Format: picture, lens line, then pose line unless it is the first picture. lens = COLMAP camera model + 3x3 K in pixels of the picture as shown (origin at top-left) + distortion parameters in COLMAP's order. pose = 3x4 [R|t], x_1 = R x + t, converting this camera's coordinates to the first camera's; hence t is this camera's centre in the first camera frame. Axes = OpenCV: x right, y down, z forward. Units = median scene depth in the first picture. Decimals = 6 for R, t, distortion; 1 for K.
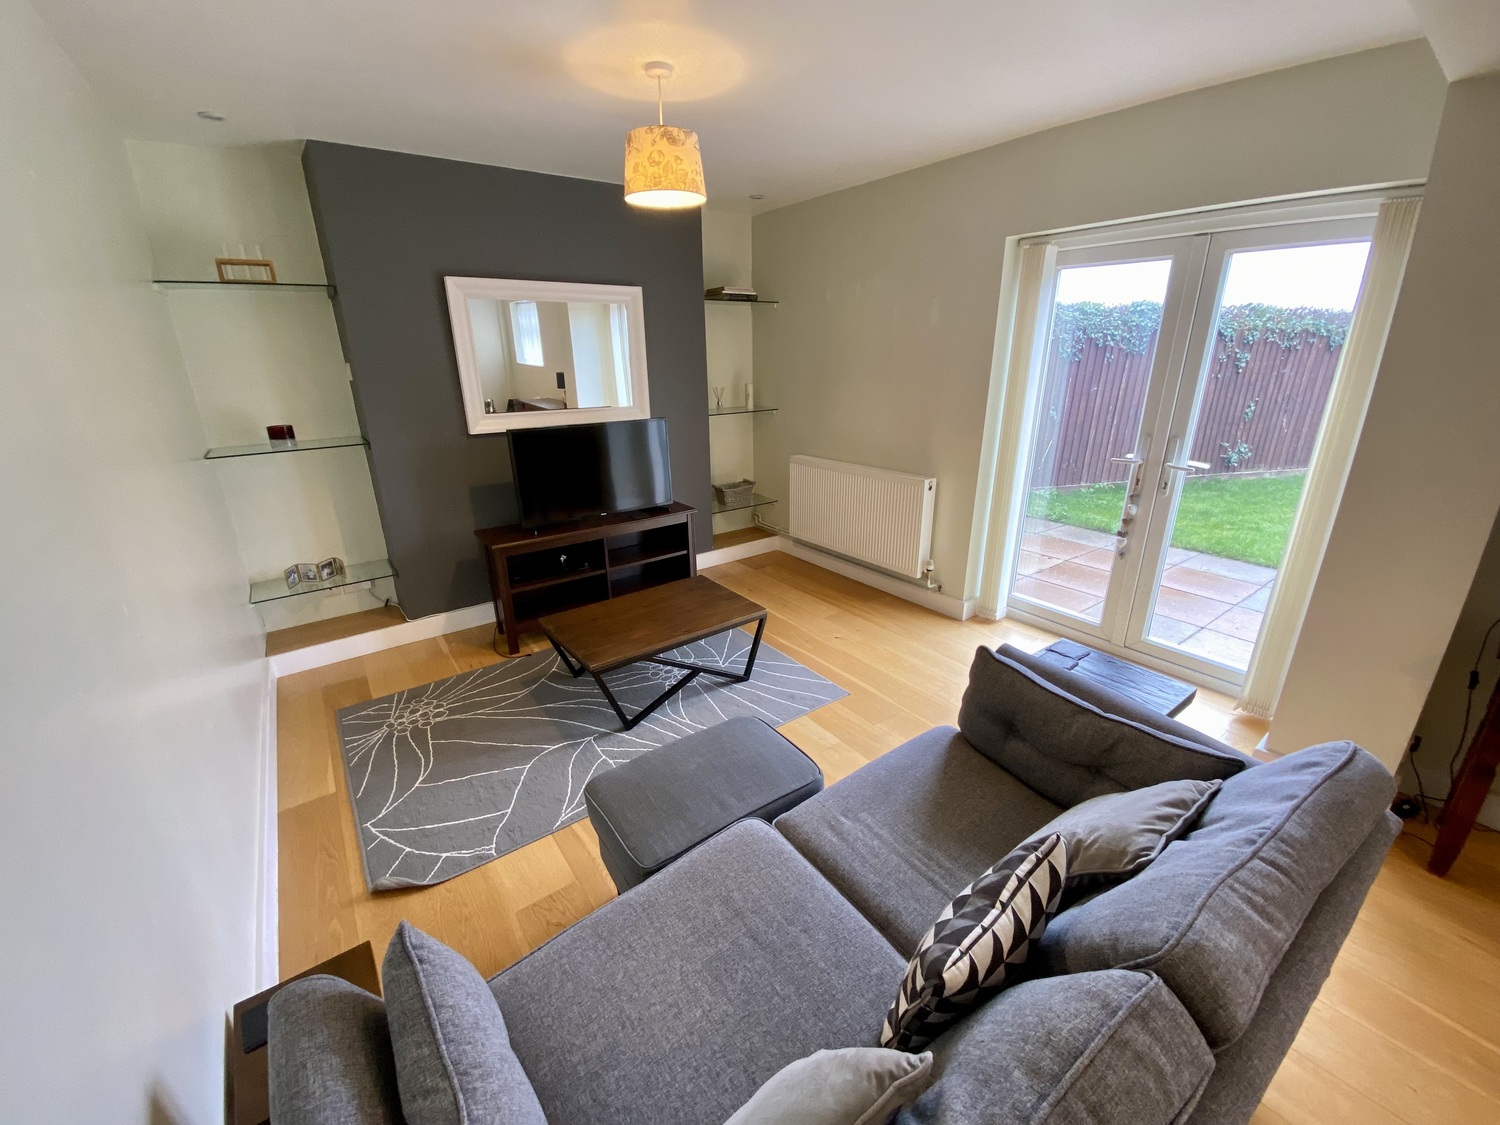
lens RADIAL K [[609.5, 0, 750.0], [0, 609.5, 562.5], [0, 0, 1]] dist [0.048589, -0.045248]
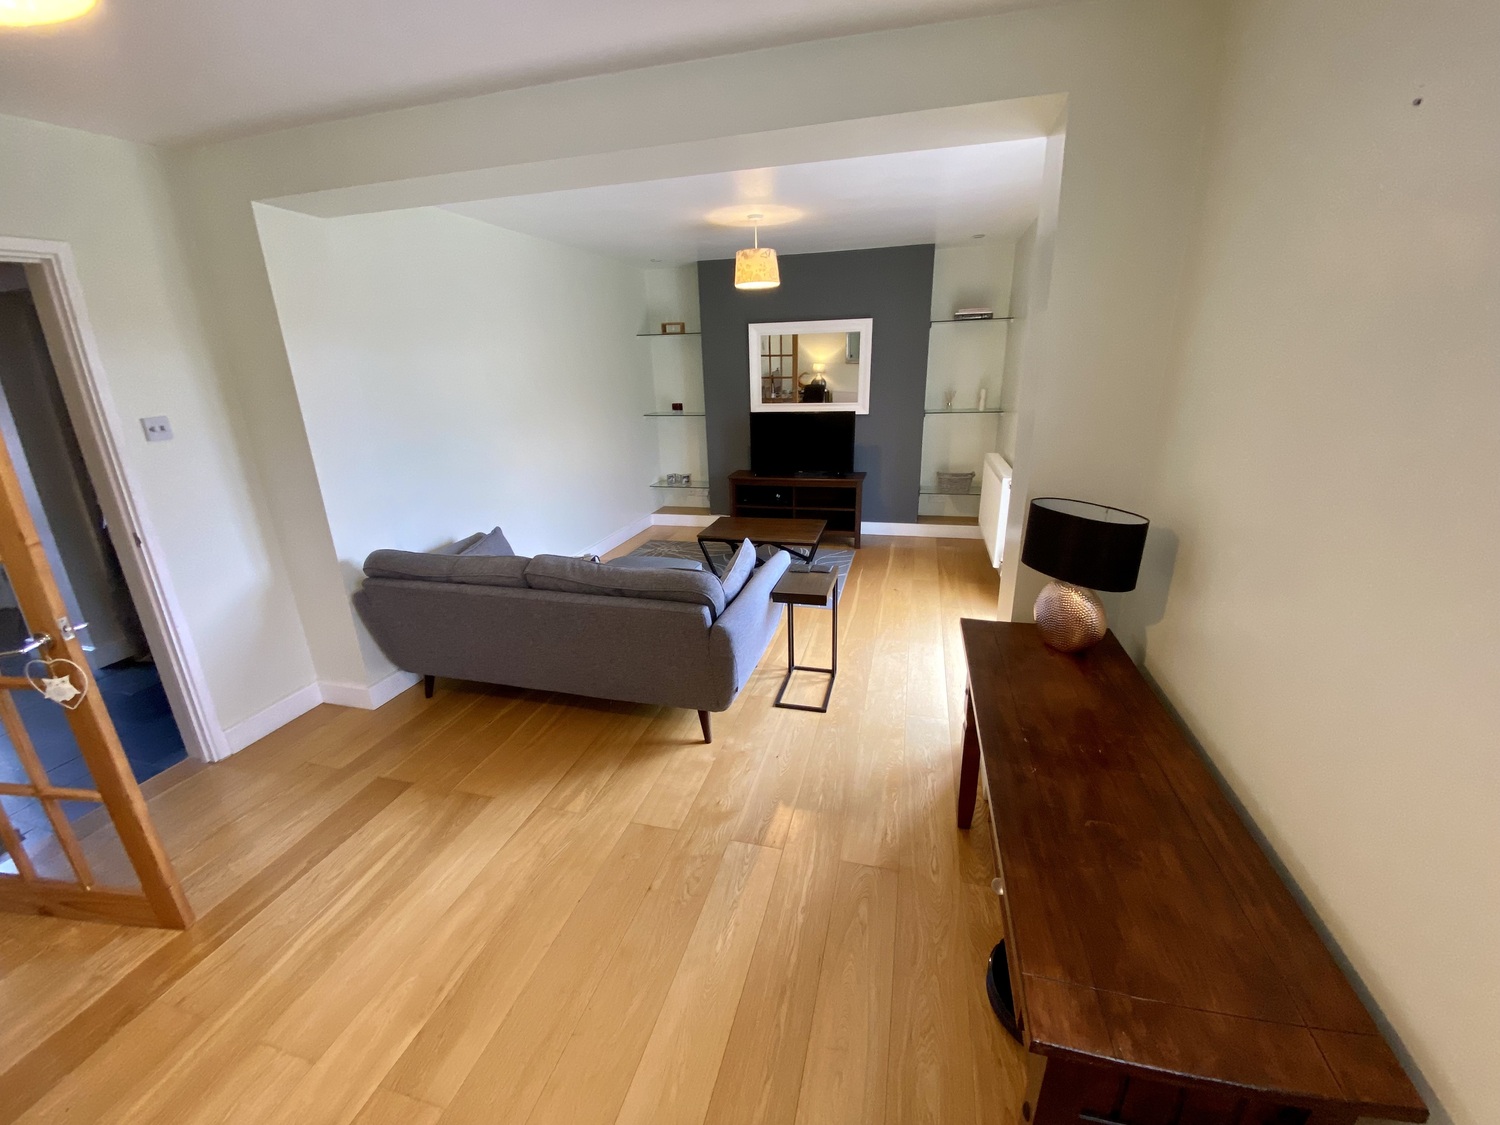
lens RADIAL K [[609.5, 0, 750.0], [0, 609.5, 562.5], [0, 0, 1]] dist [0.048589, -0.045248]
pose [[0.624999, 0.230449, -0.745835, 0.987983], [-0.239652, 0.965937, 0.097632, 0.029837], [0.742929, 0.117721, 0.658938, -0.086842]]
